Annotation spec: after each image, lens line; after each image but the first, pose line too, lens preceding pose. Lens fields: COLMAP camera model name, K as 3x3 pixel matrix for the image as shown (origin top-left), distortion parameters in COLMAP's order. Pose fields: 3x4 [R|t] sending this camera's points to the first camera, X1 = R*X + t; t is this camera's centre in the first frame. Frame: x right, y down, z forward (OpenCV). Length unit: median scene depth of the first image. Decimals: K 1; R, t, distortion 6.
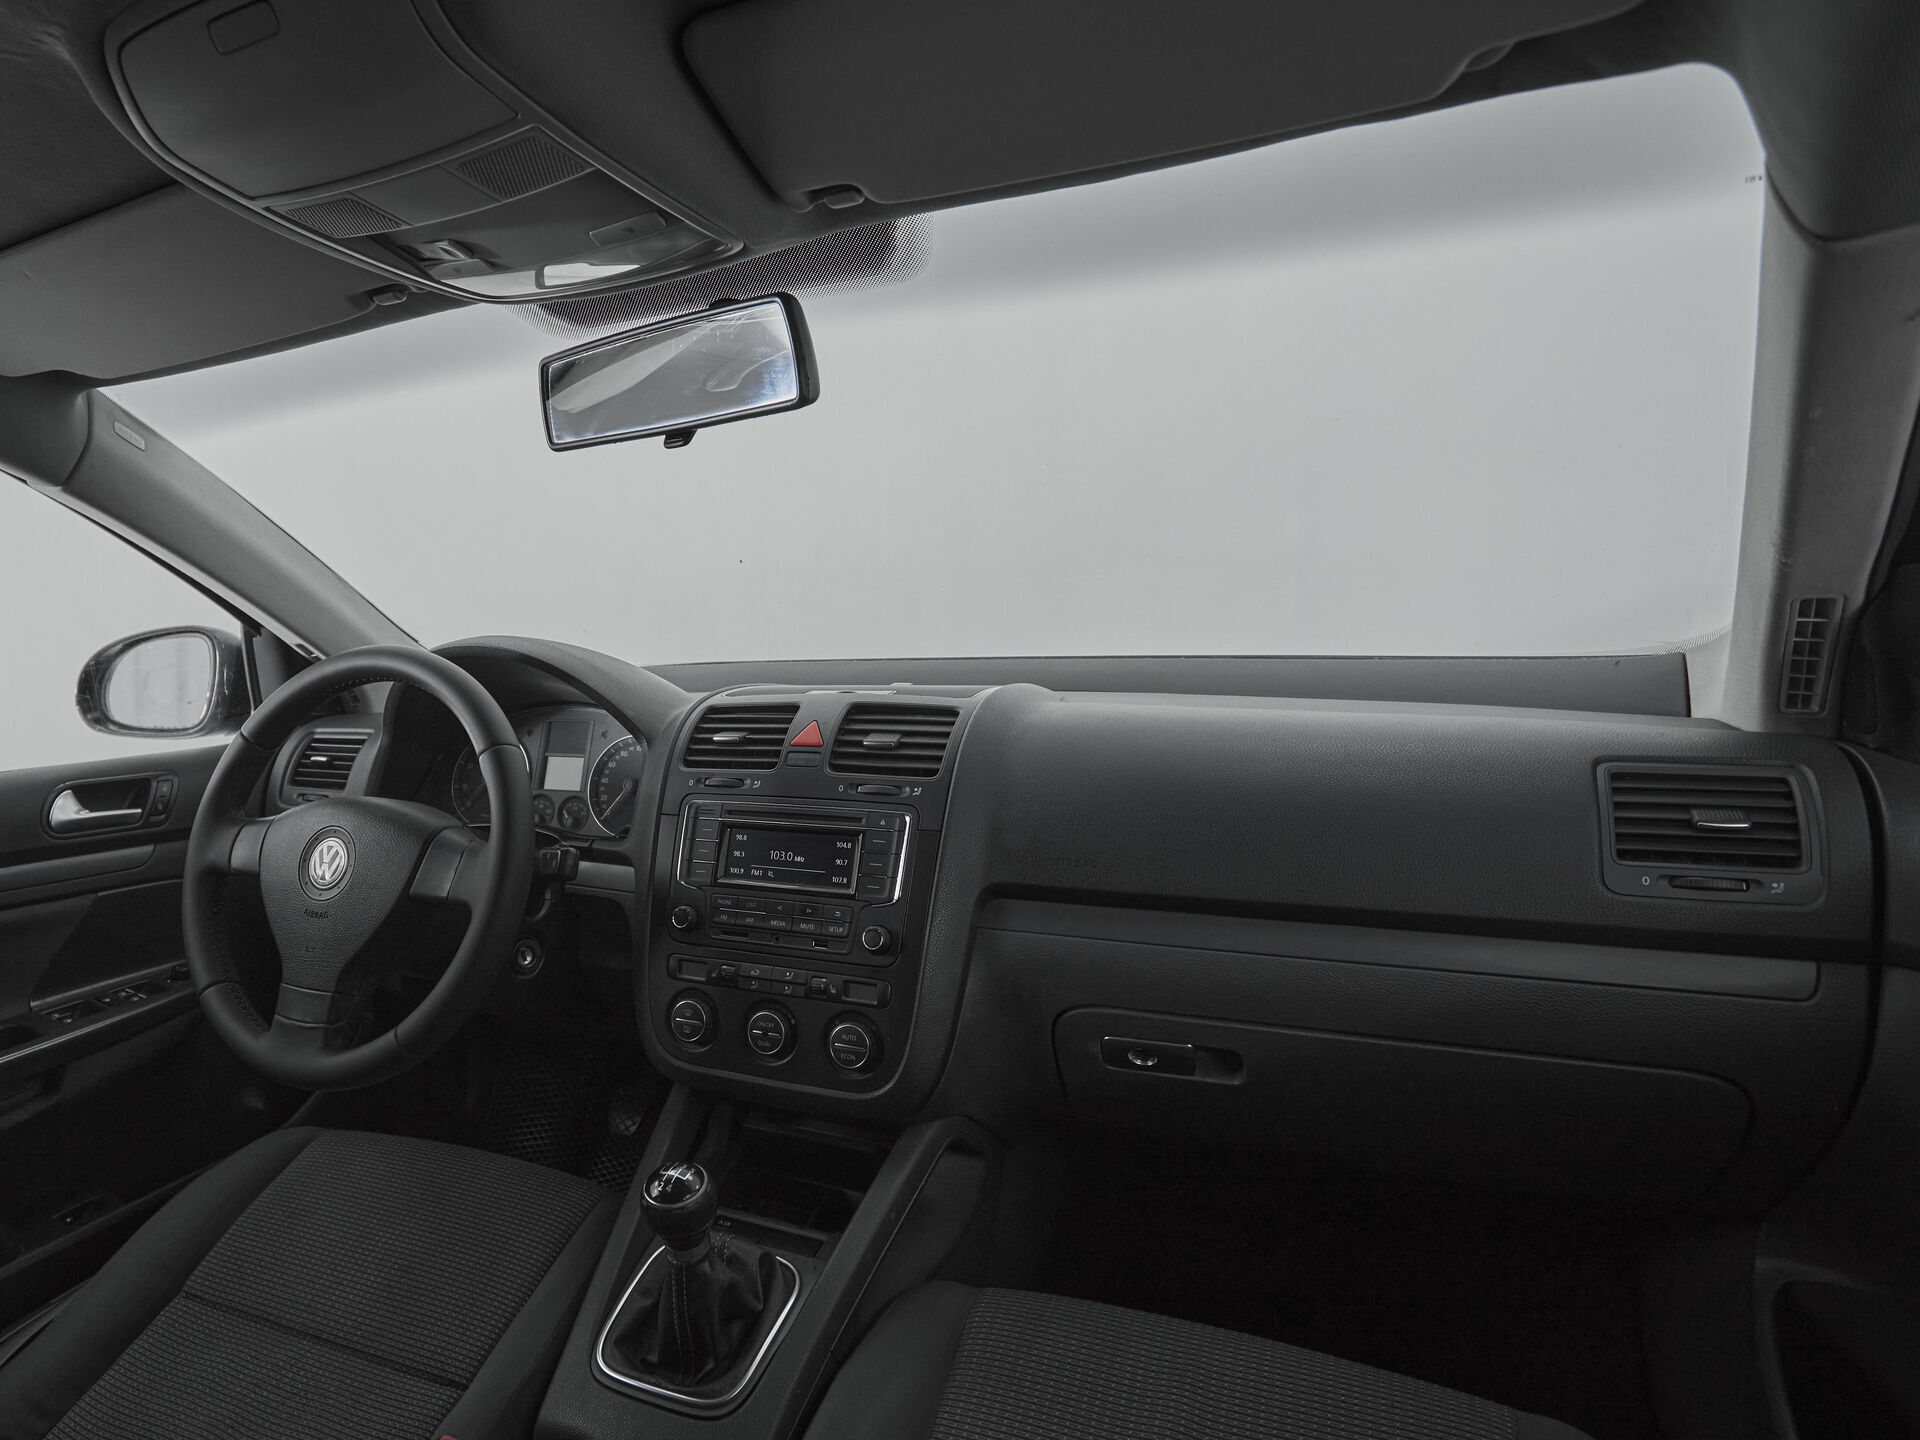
lens RADIAL K [[1034.4, 0, 804.0], [0, 1034.4, 714.0], [0, 0, 1]] dist [-0.000838, -0.000321]
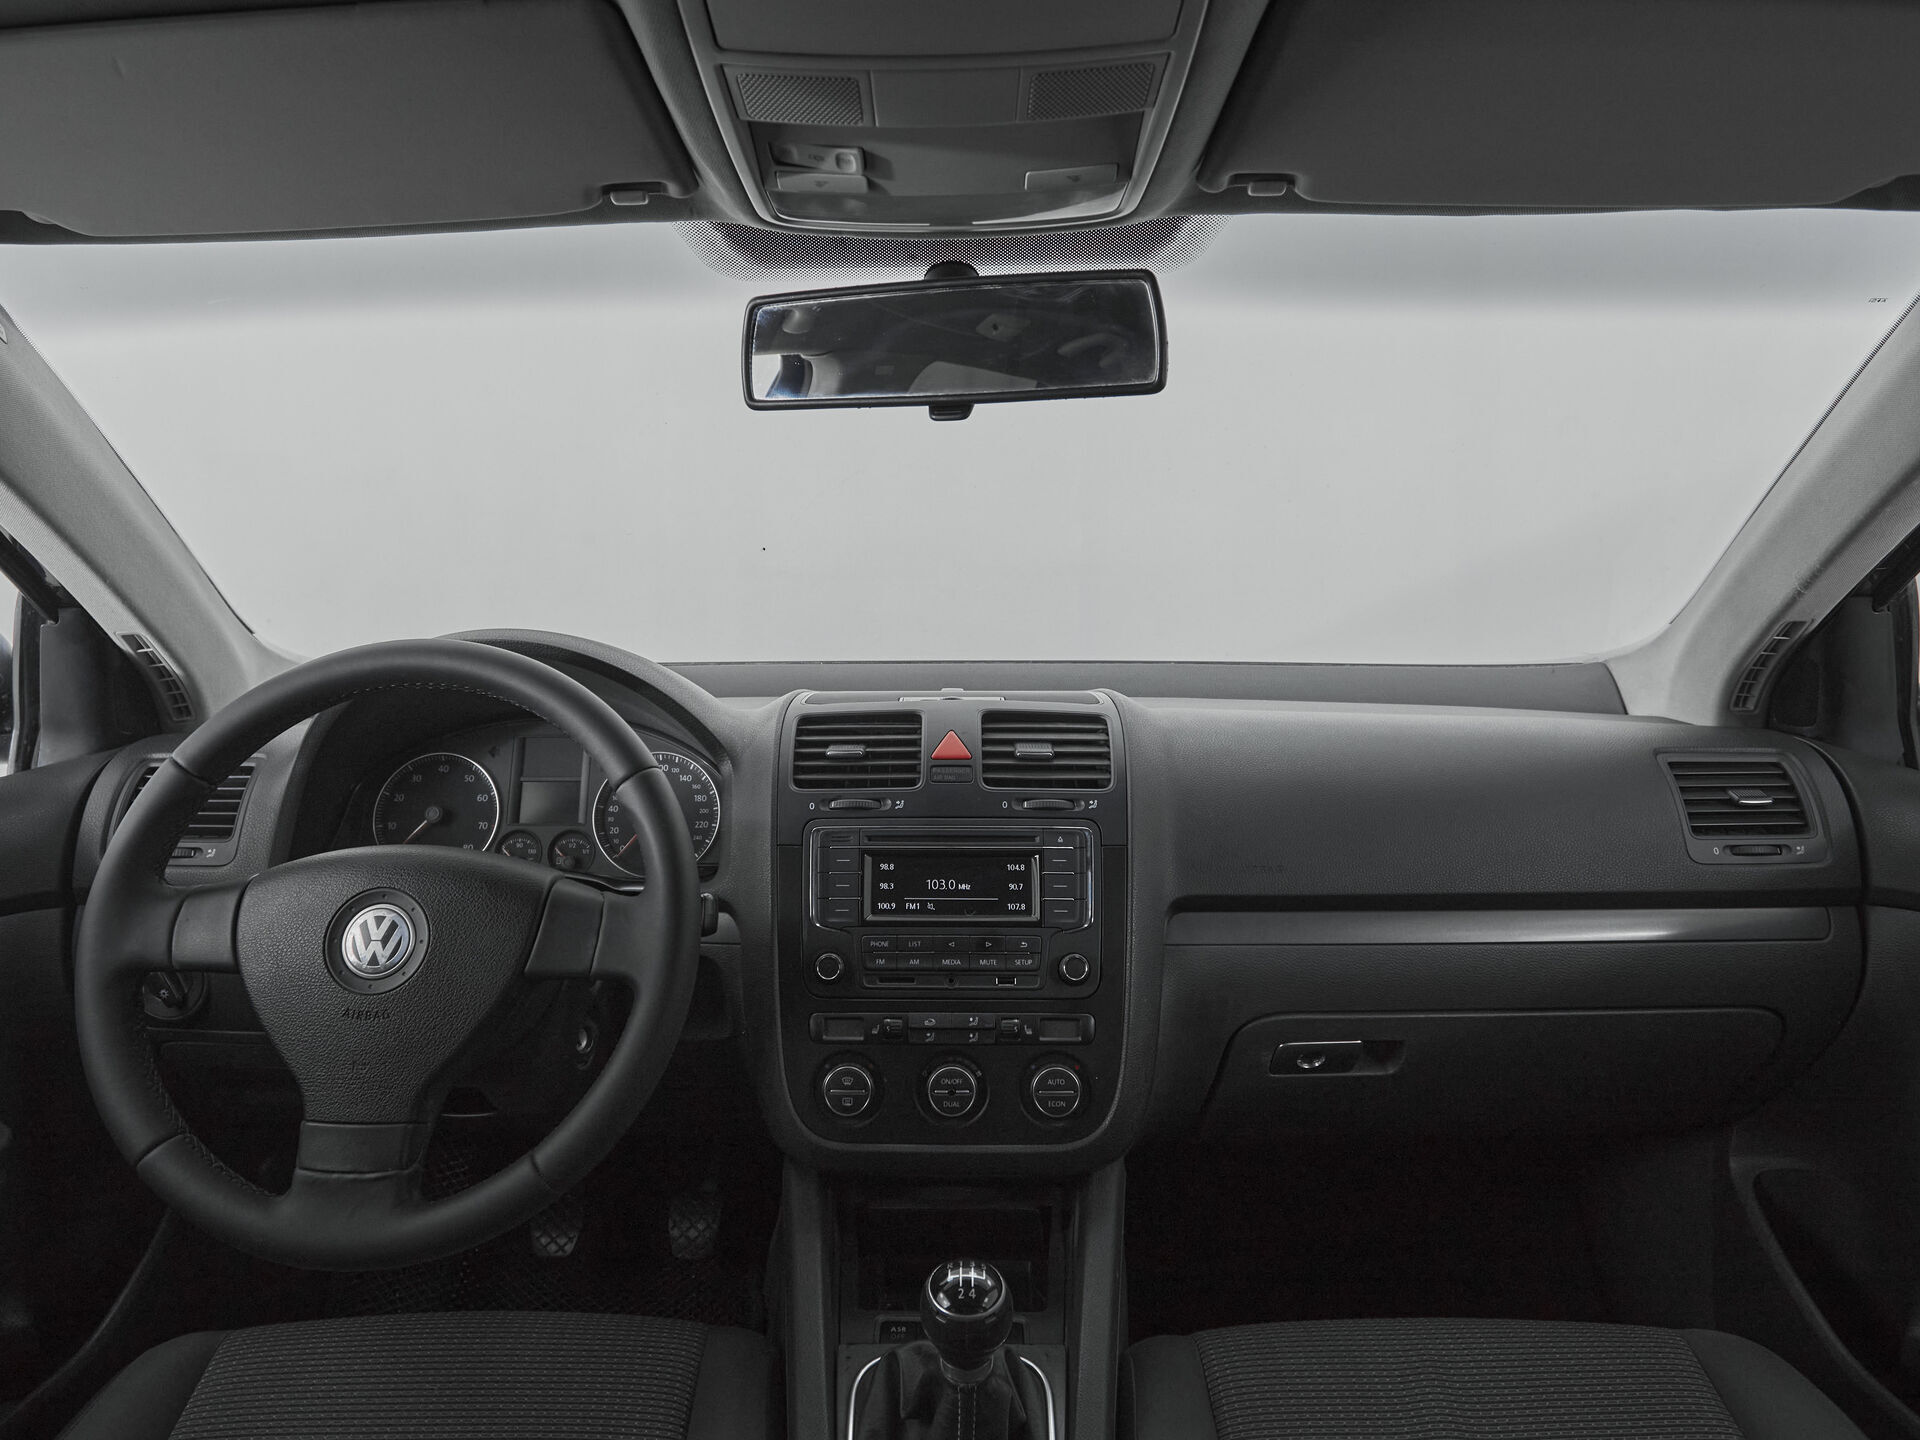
lens RADIAL K [[1102.9, 0, 905.7], [0, 1102.9, 649.7], [0, 0, 1]] dist [-0.001691, -0.000576]
pose [[0.915845, 0.012378, 0.401341, -0.439504], [0.013372, 0.998030, -0.061296, -0.005790], [-0.401309, 0.061504, 0.913876, 0.142418]]
